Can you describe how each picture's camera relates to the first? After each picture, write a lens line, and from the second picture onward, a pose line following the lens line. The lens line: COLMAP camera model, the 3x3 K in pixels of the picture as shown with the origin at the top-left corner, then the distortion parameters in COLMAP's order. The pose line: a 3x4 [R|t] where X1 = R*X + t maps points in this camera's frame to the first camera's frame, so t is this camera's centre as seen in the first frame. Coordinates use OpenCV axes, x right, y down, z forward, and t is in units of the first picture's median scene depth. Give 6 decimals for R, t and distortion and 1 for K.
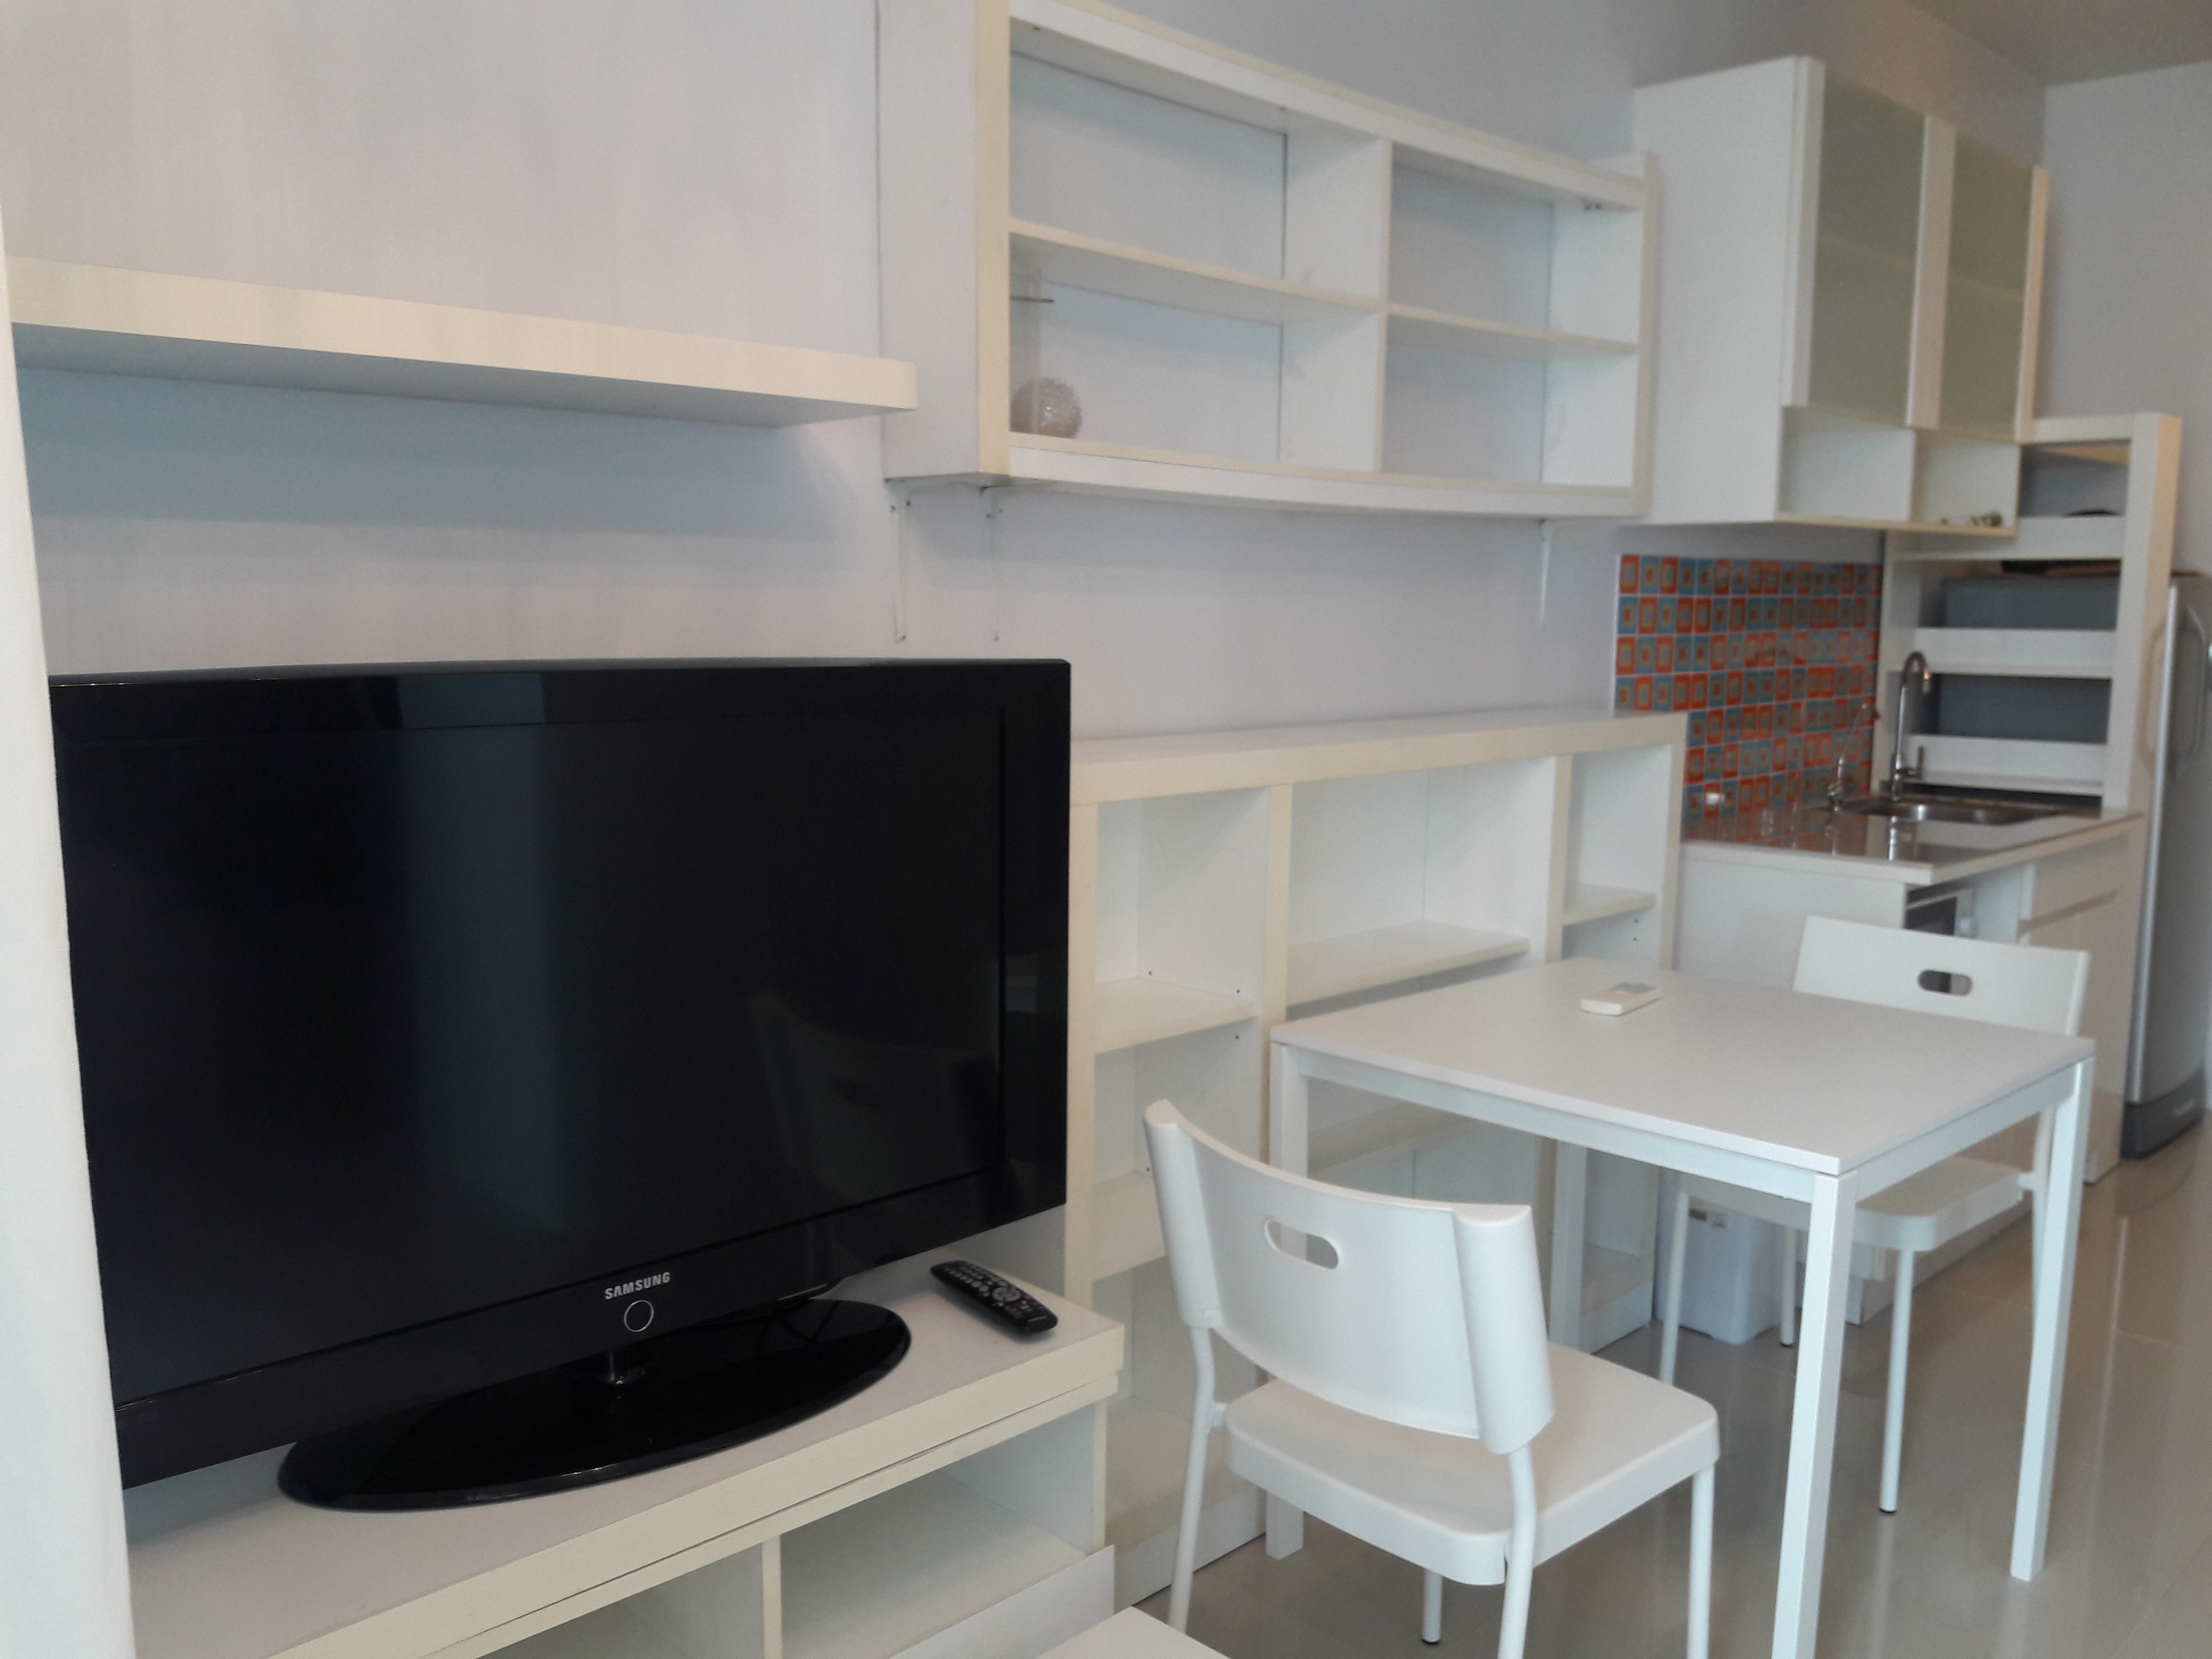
lens RADIAL K [[1856.5, 0, 1059.8], [0, 1856.5, 880.7], [0, 0, 1]] dist [0.035846, -0.102554]
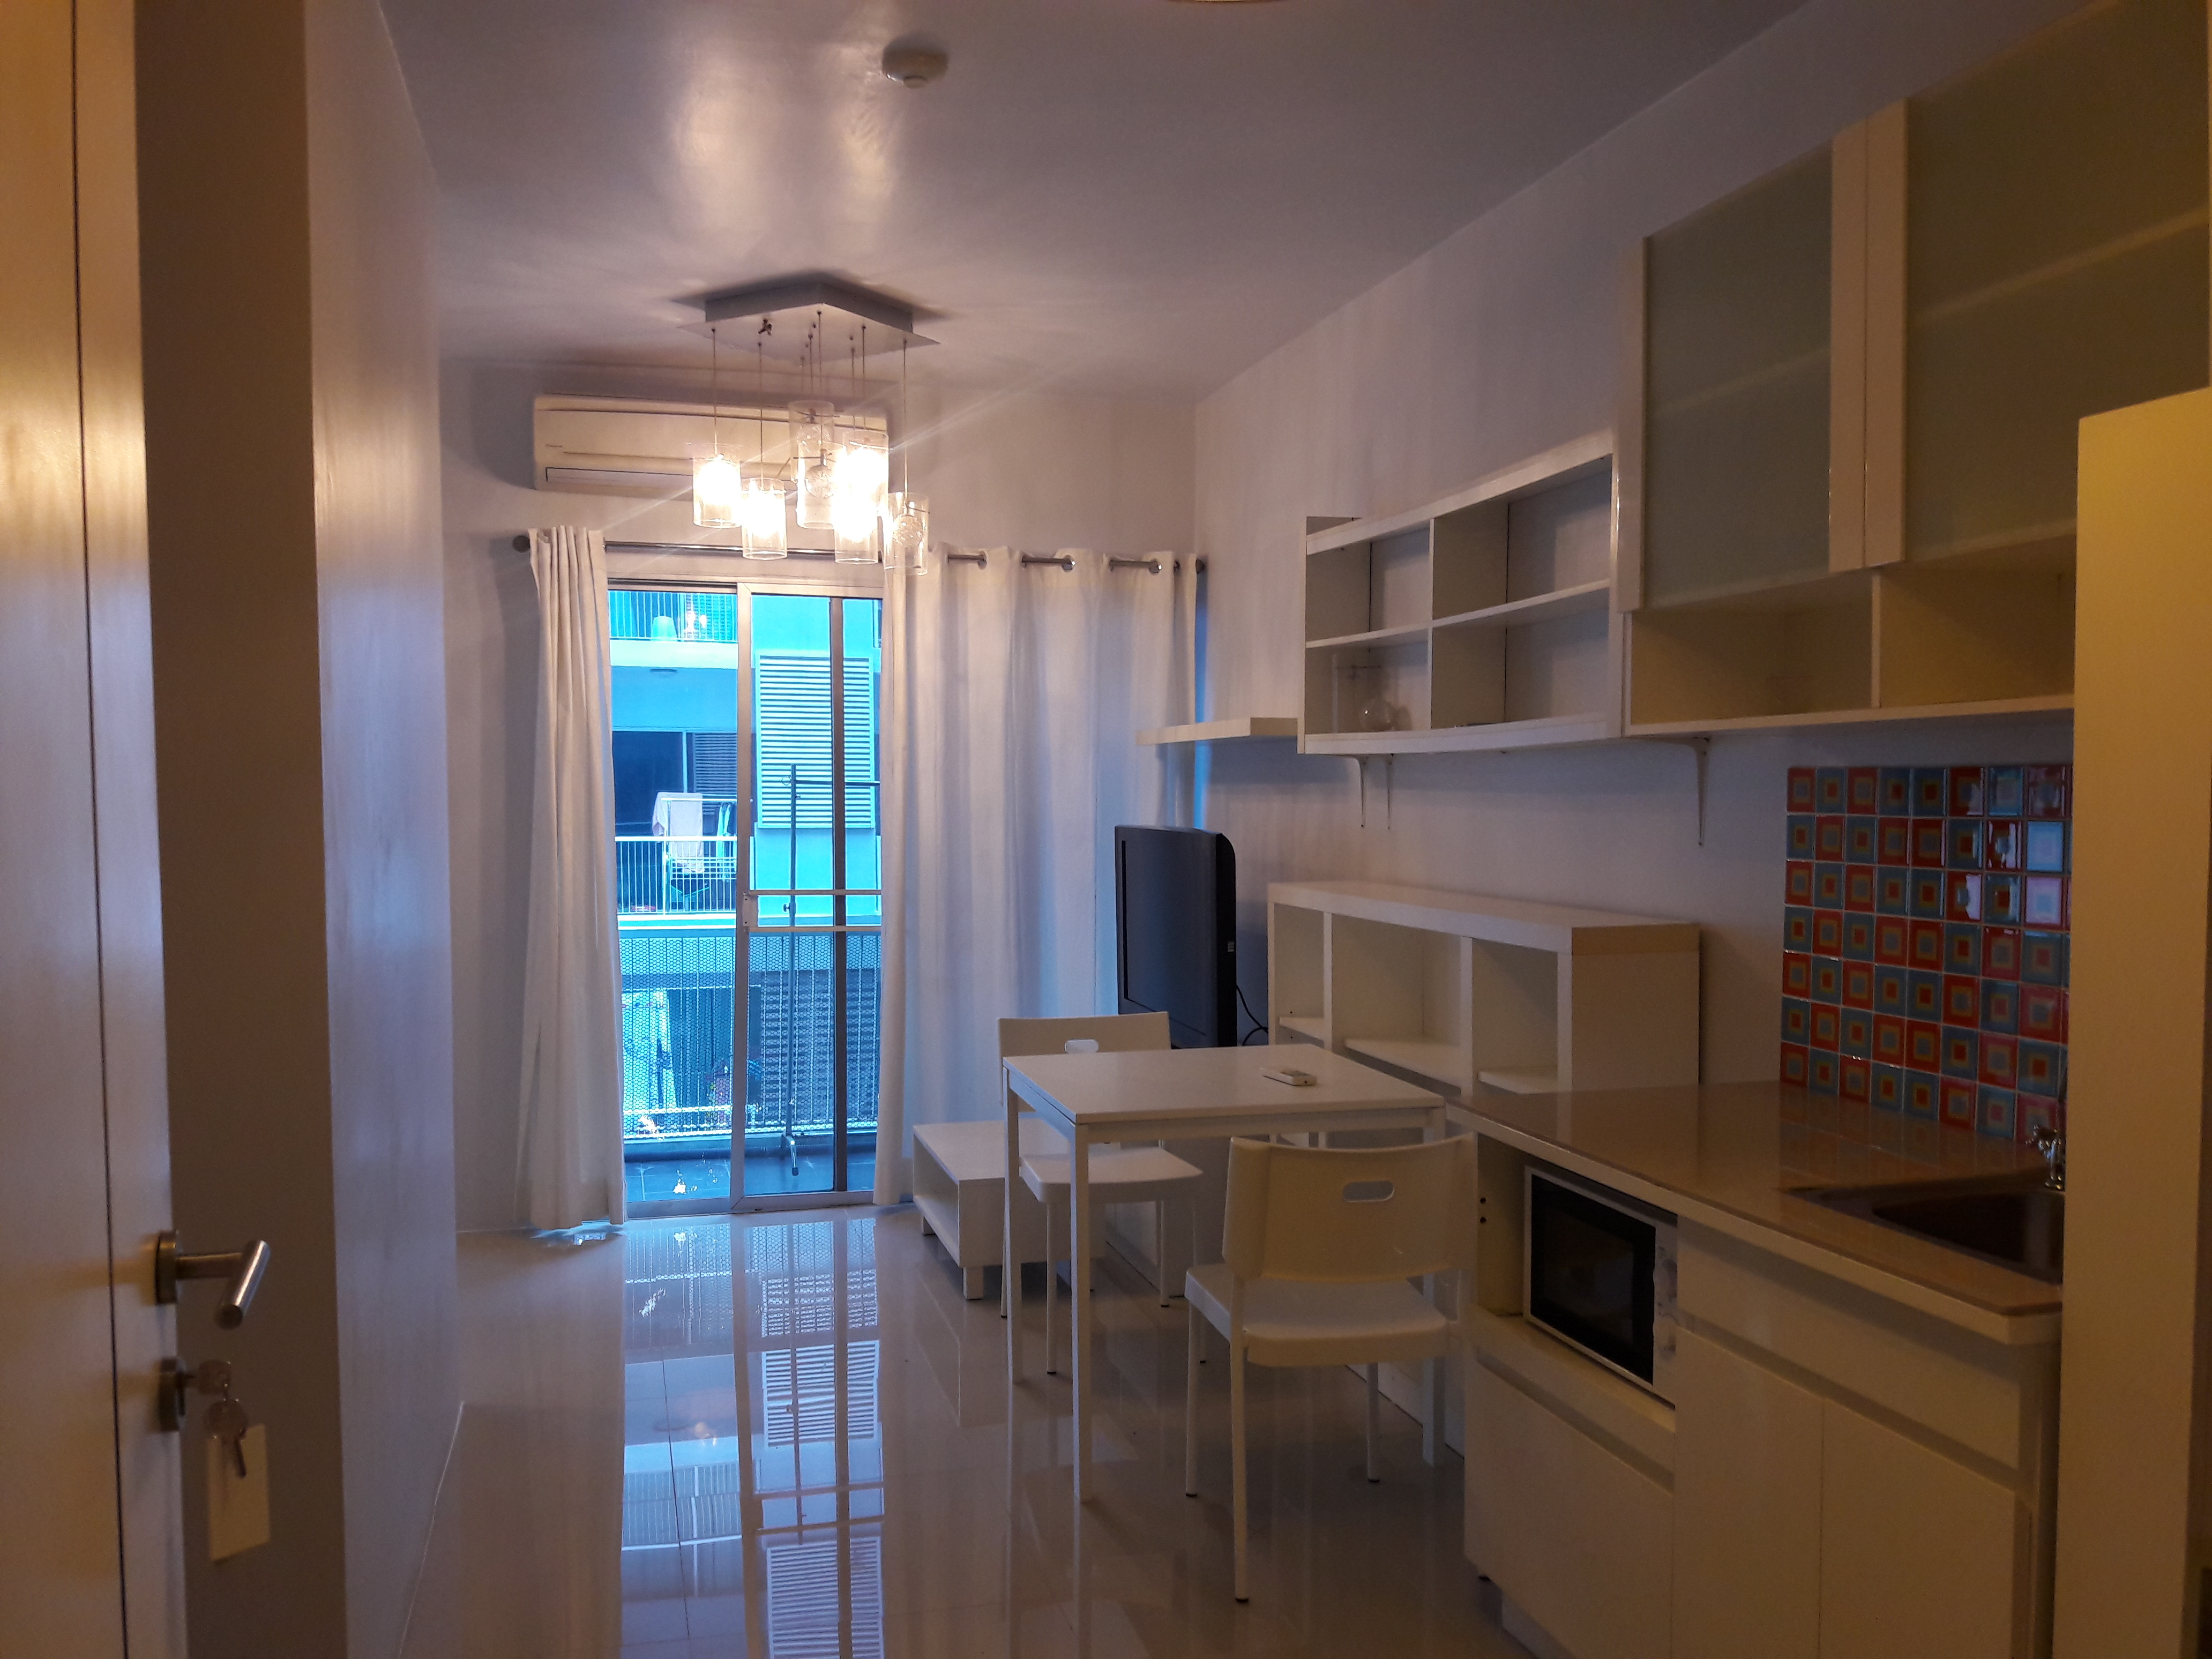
lens RADIAL K [[1778.9, 0, 1094.0], [0, 1778.9, 895.2], [0, 0, 1]] dist [0.158646, -0.424375]
pose [[-0.503656, 0.050479, -0.862428, 1.299239], [-0.121325, 0.984265, 0.128464, -0.199756], [0.855342, 0.169336, -0.489607, 1.232183]]
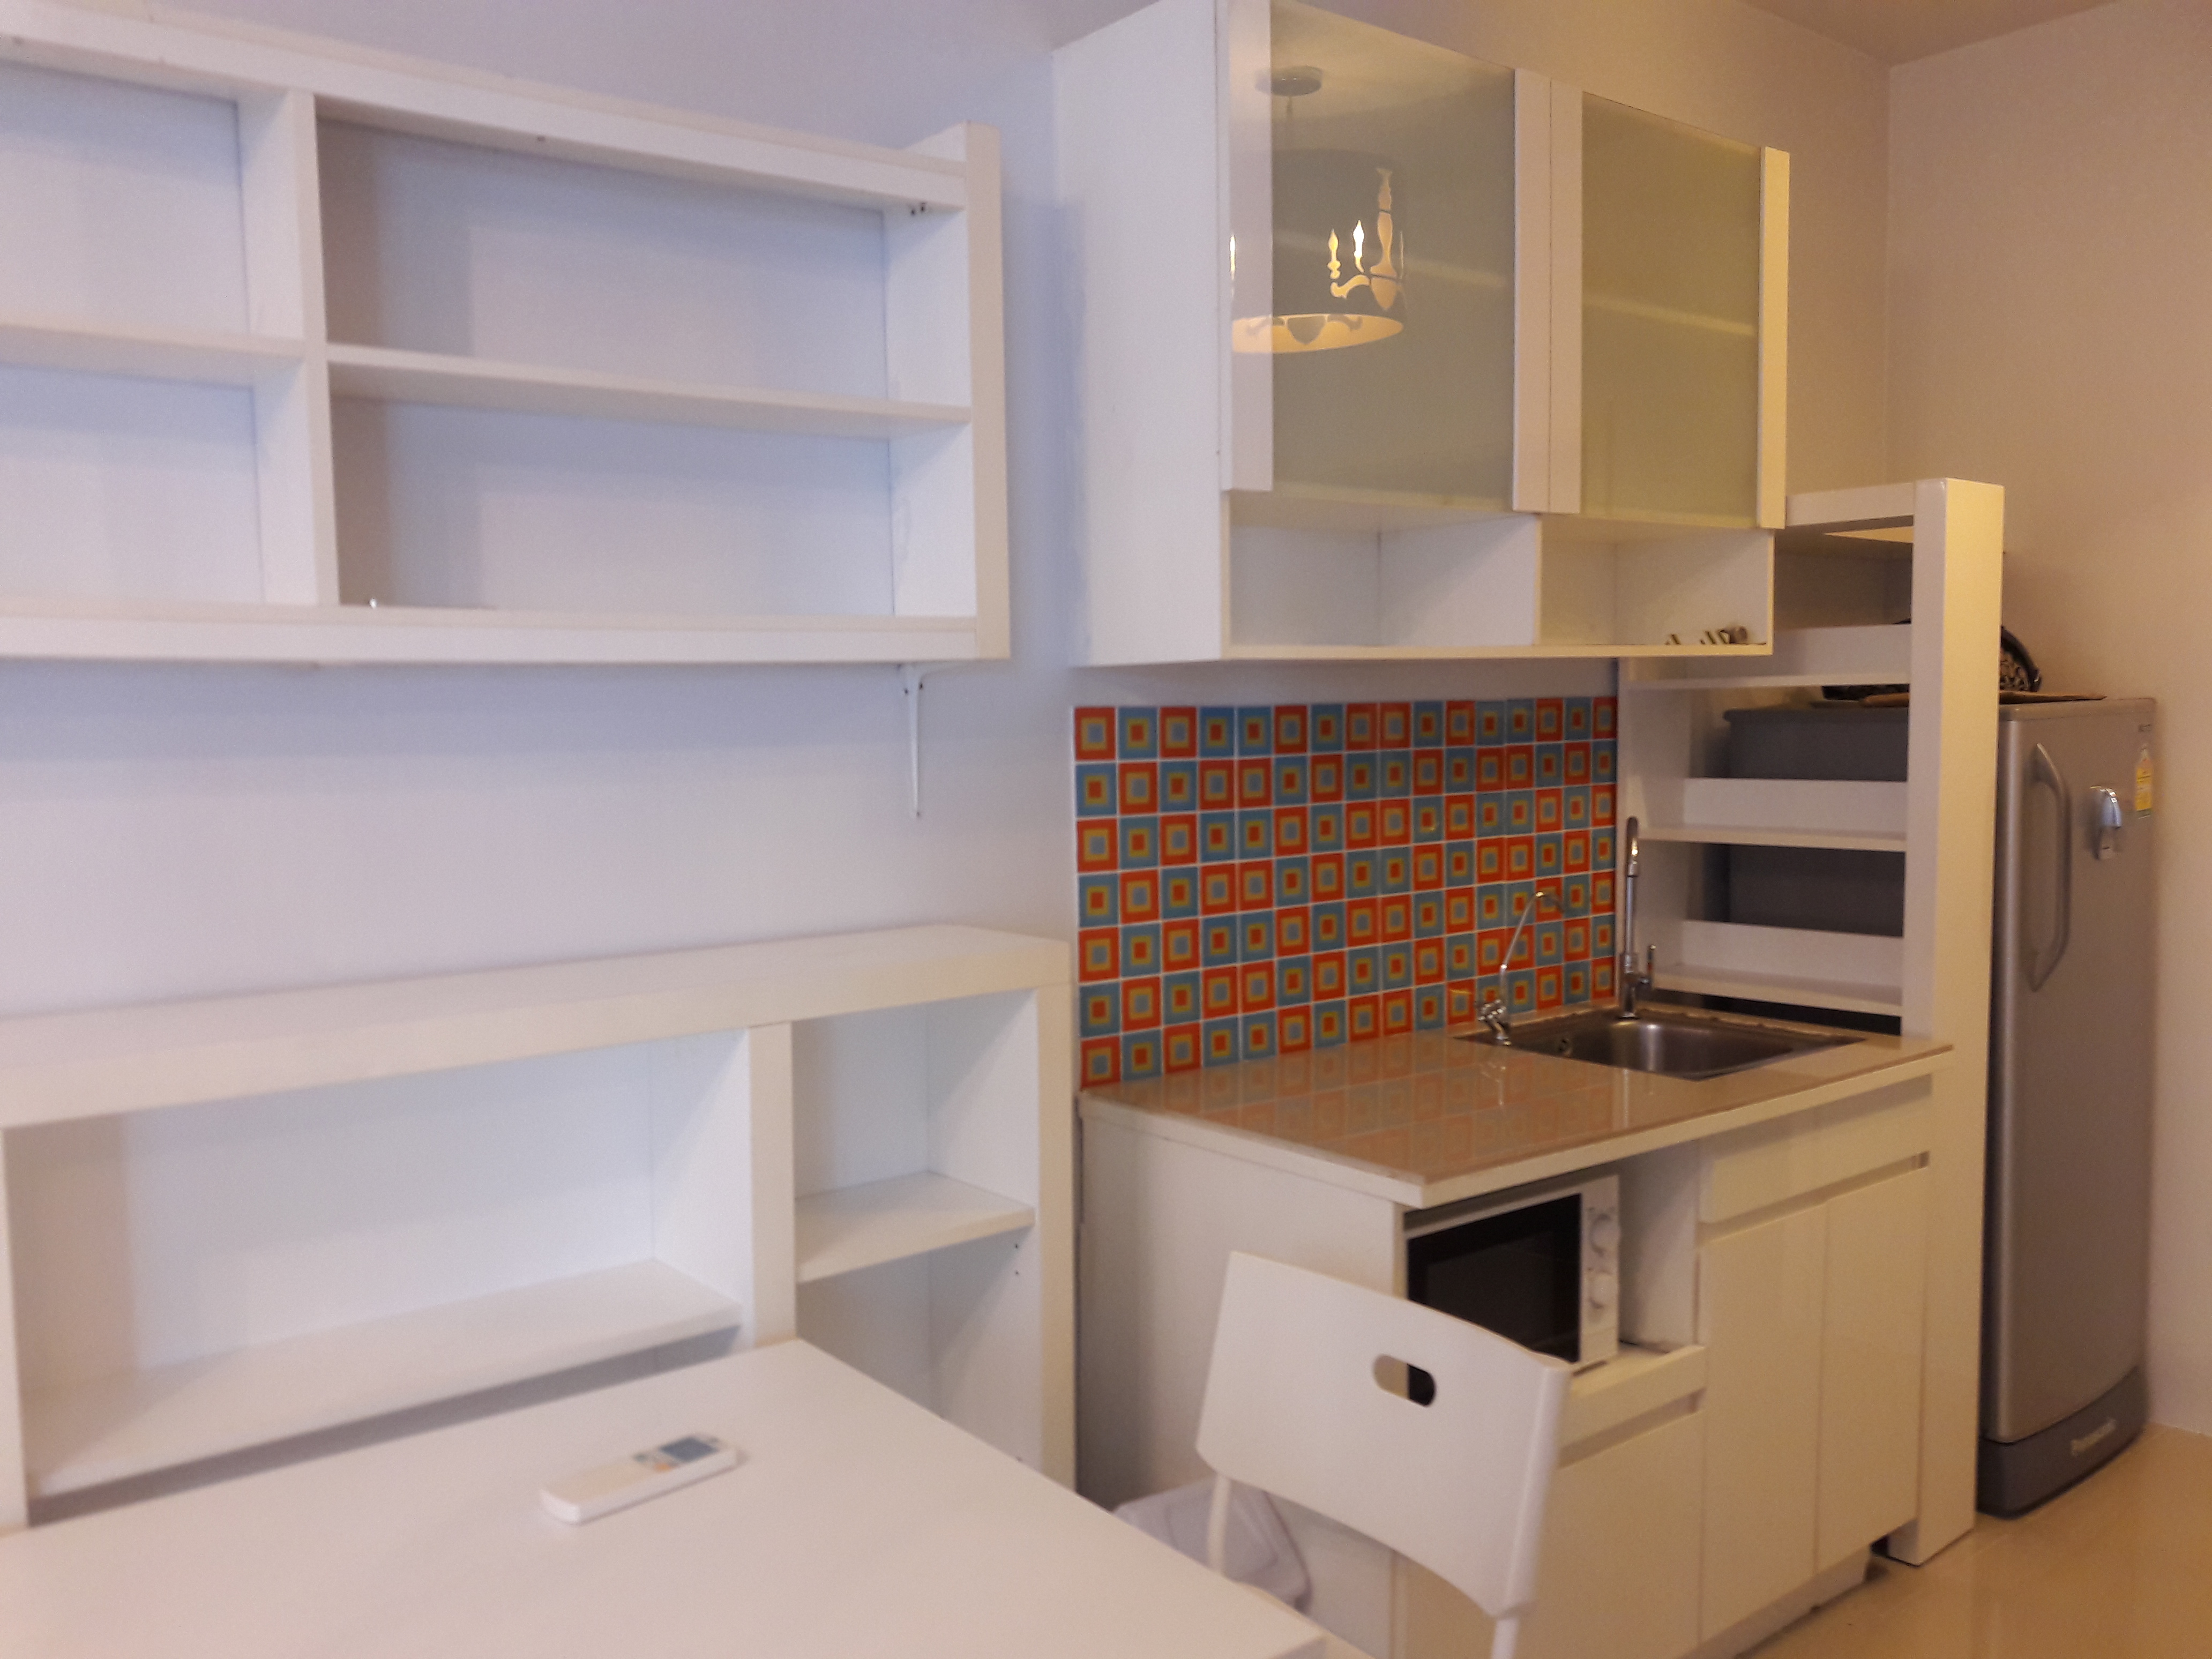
lens RADIAL K [[1752.2, 0, 1038.5], [0, 1752.2, 885.7], [0, 0, 1]] dist [0.153468, -0.354621]
pose [[0.991502, -0.008897, -0.129790, 0.403415], [0.002377, 0.998731, -0.050307, -0.077522], [0.130073, 0.049571, 0.990264, 0.353162]]
